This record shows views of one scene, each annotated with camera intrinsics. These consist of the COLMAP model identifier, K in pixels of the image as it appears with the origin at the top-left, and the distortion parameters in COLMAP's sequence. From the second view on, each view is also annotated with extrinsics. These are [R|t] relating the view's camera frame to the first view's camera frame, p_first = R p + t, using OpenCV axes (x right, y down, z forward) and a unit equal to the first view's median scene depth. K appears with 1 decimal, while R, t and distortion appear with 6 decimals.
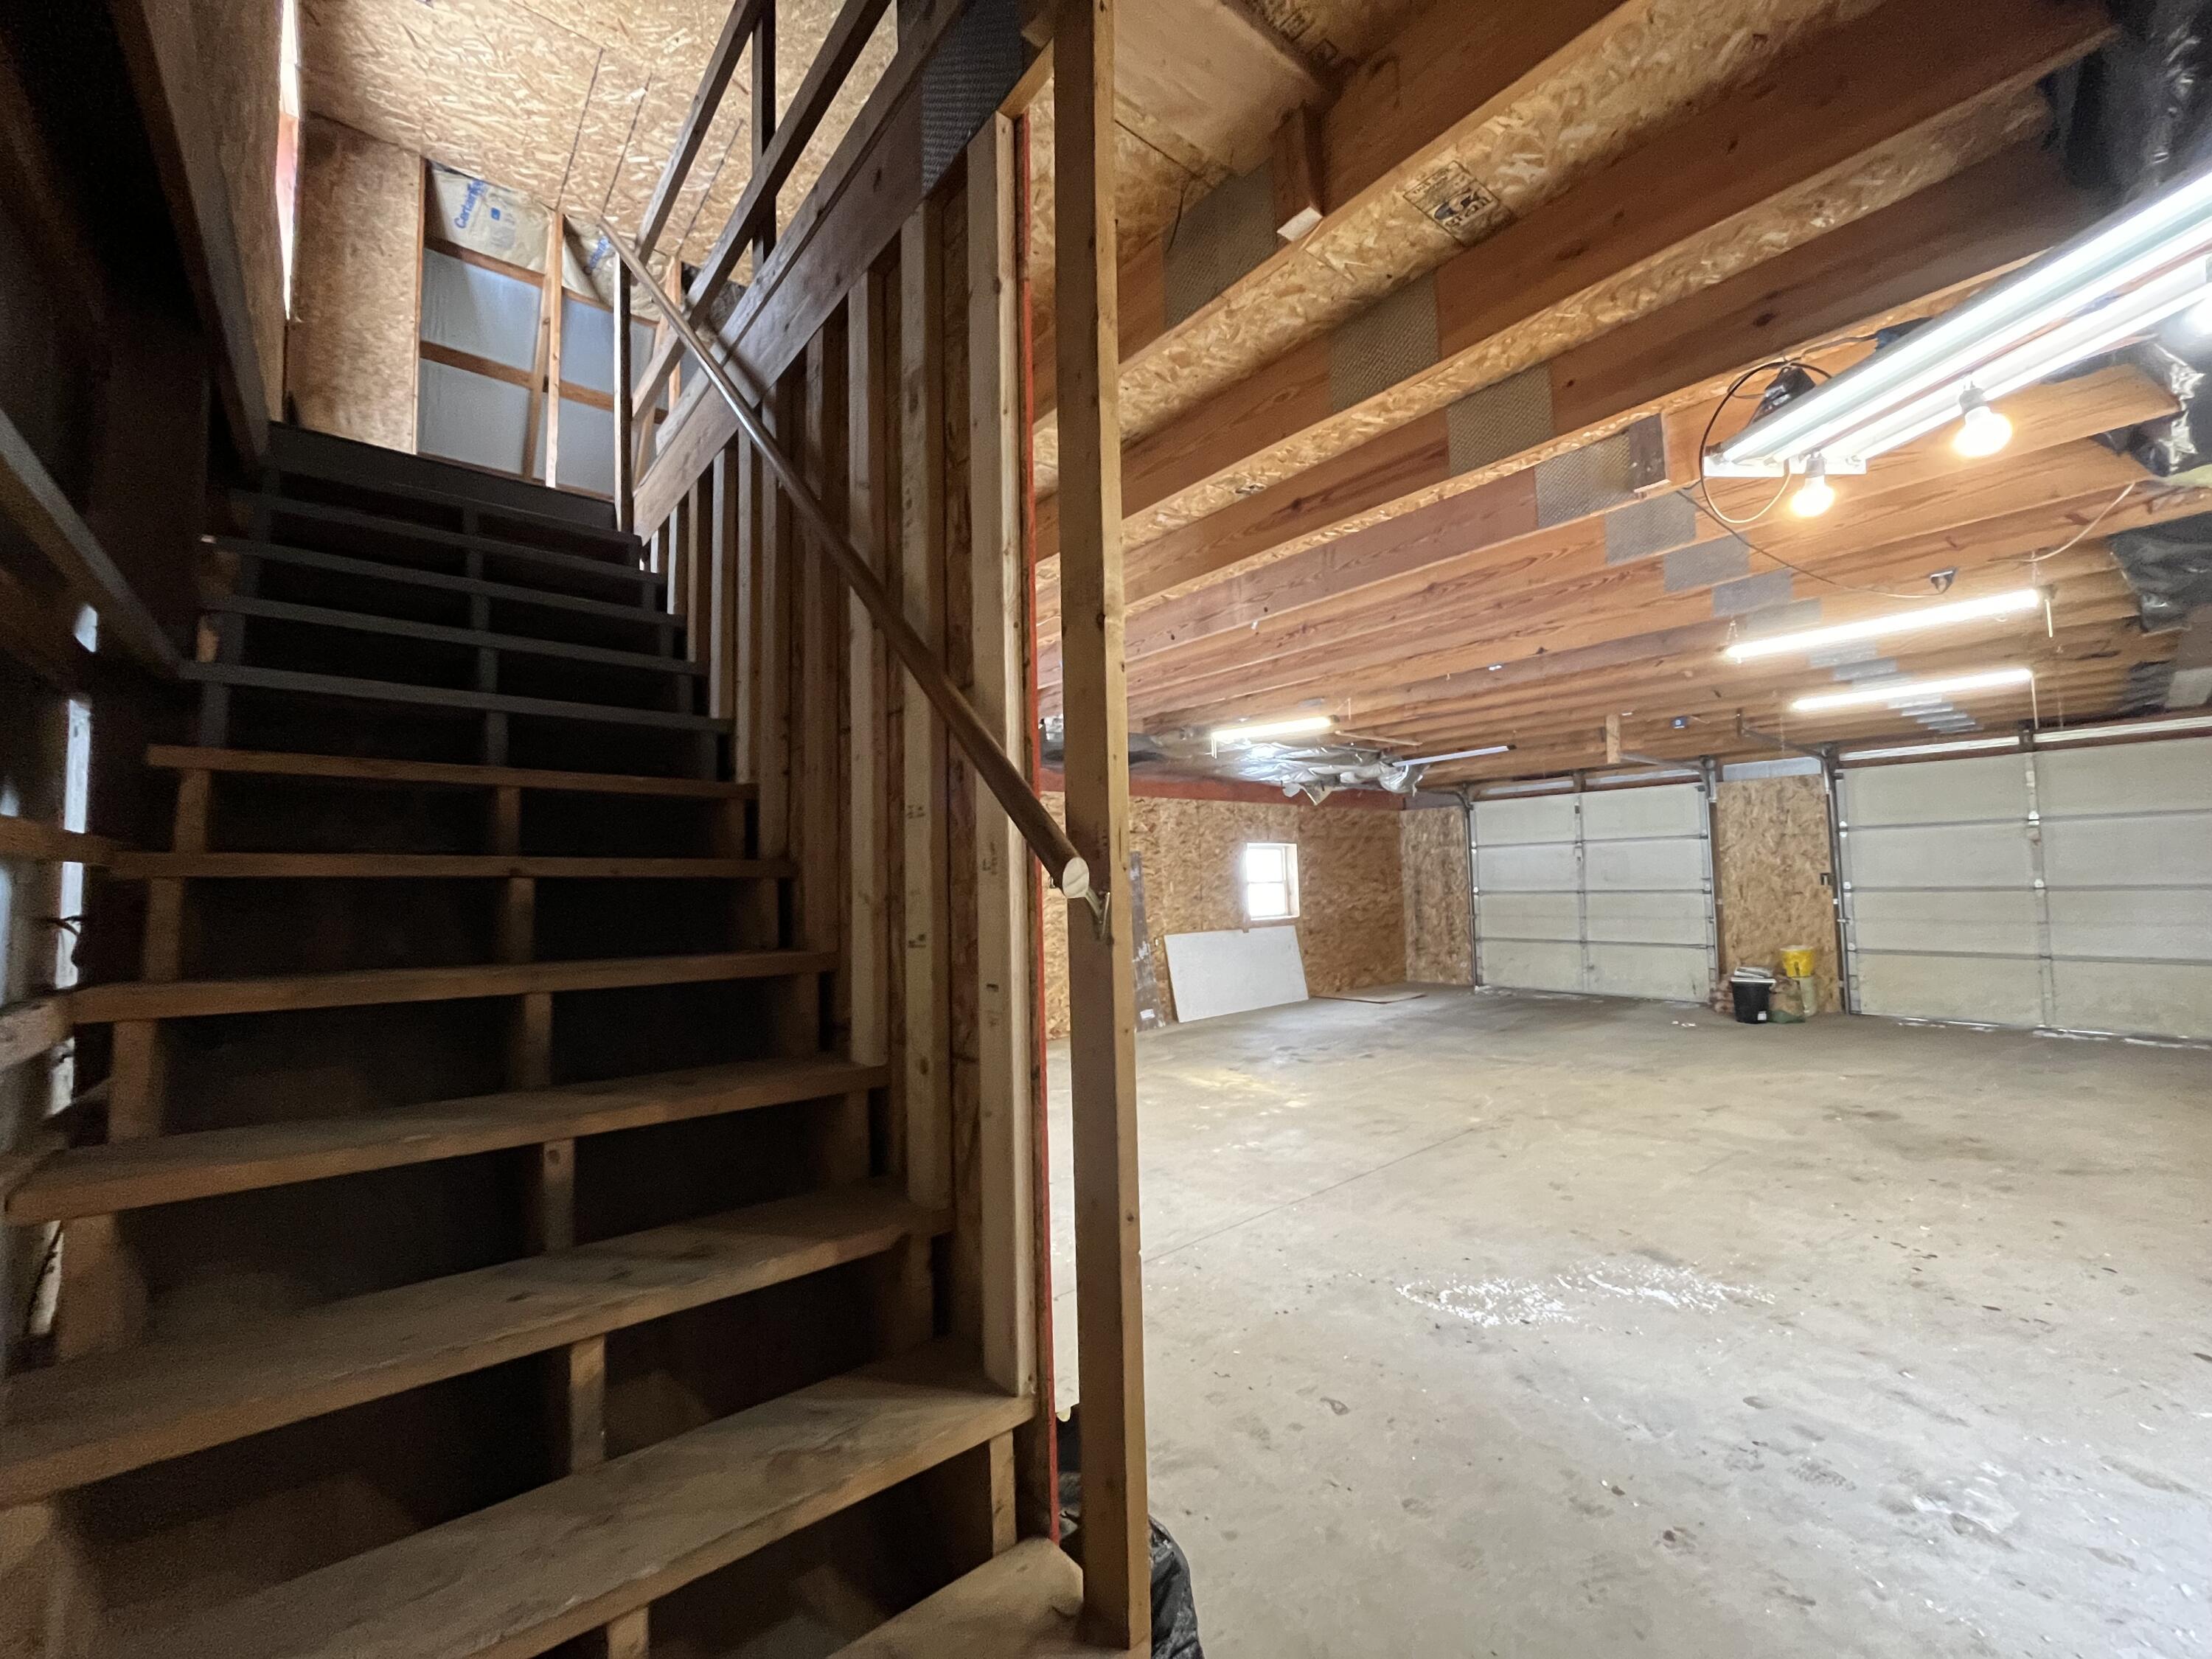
lens RADIAL K [[890.4, 0, 1098.5], [0, 890.4, 830.7], [0, 0, 1]] dist [-0.003399, -0.000588]
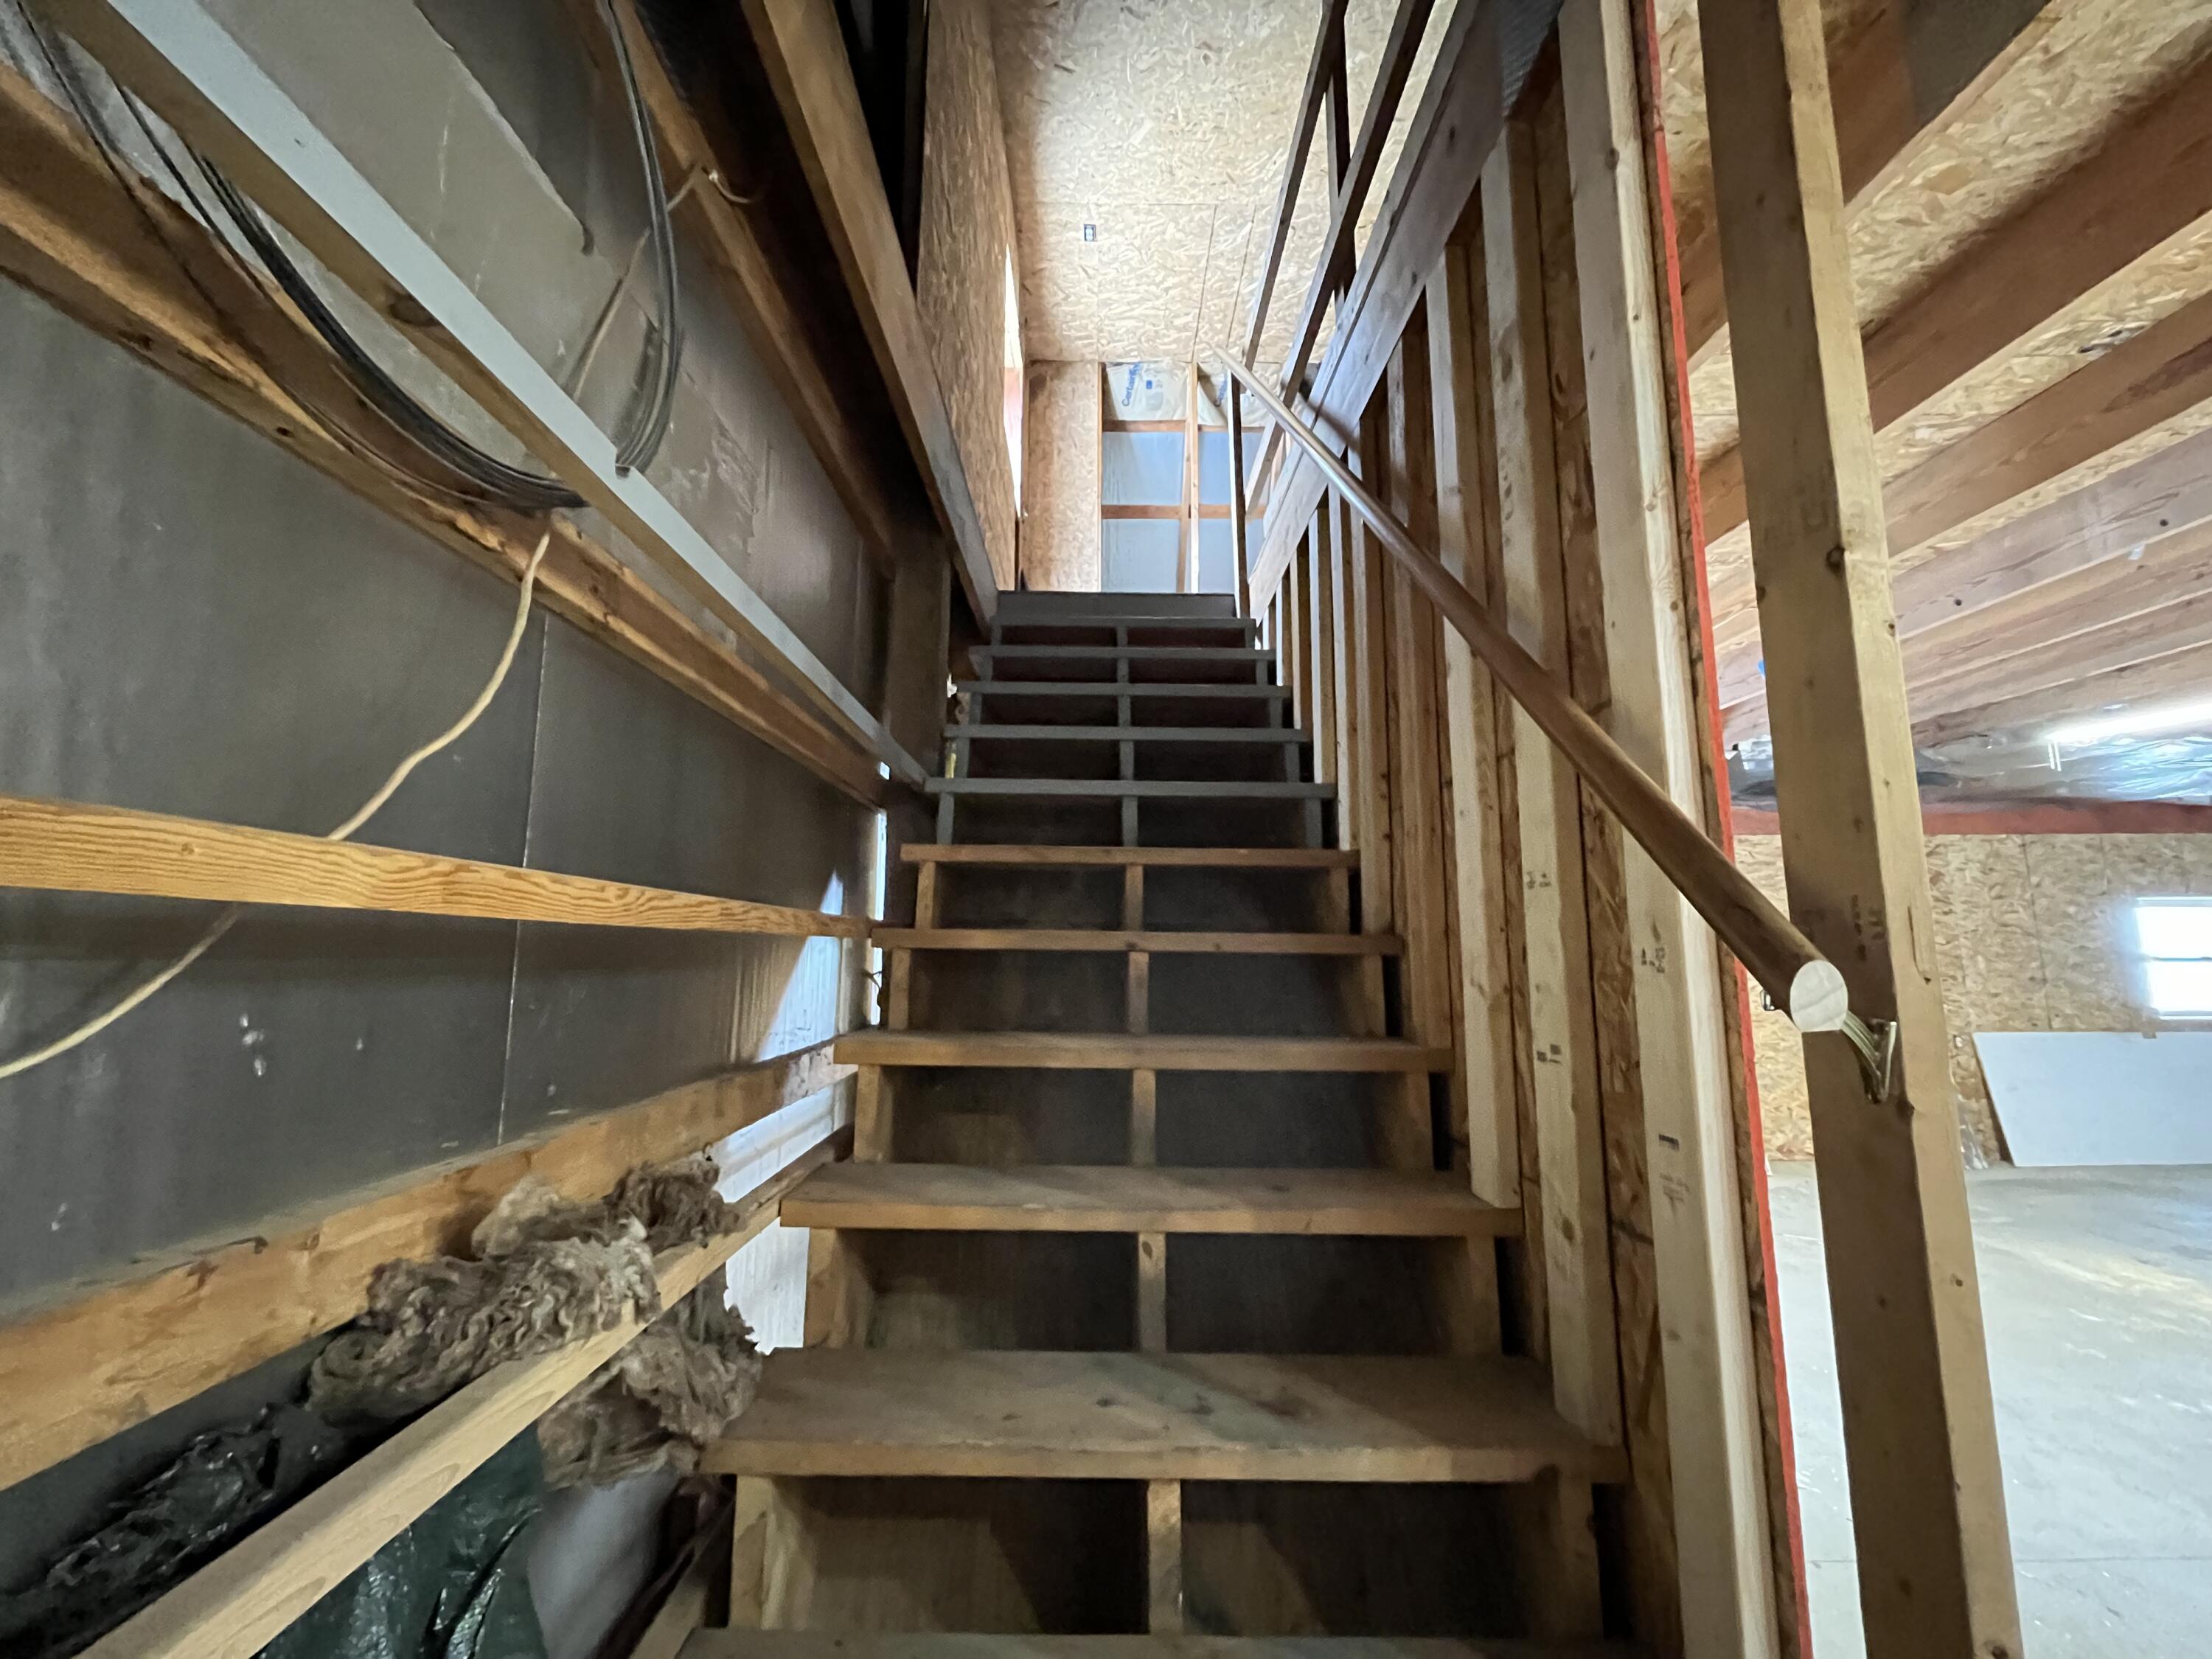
lens RADIAL K [[892.2, 0, 1097.7], [0, 892.2, 831.2], [0, 0, 1]] dist [-0.002549, -0.000075]
pose [[0.770215, -0.061957, -0.634768, -0.006291], [0.020375, 0.997153, -0.072606, -0.011486], [0.637459, 0.042989, 0.769284, 0.128859]]
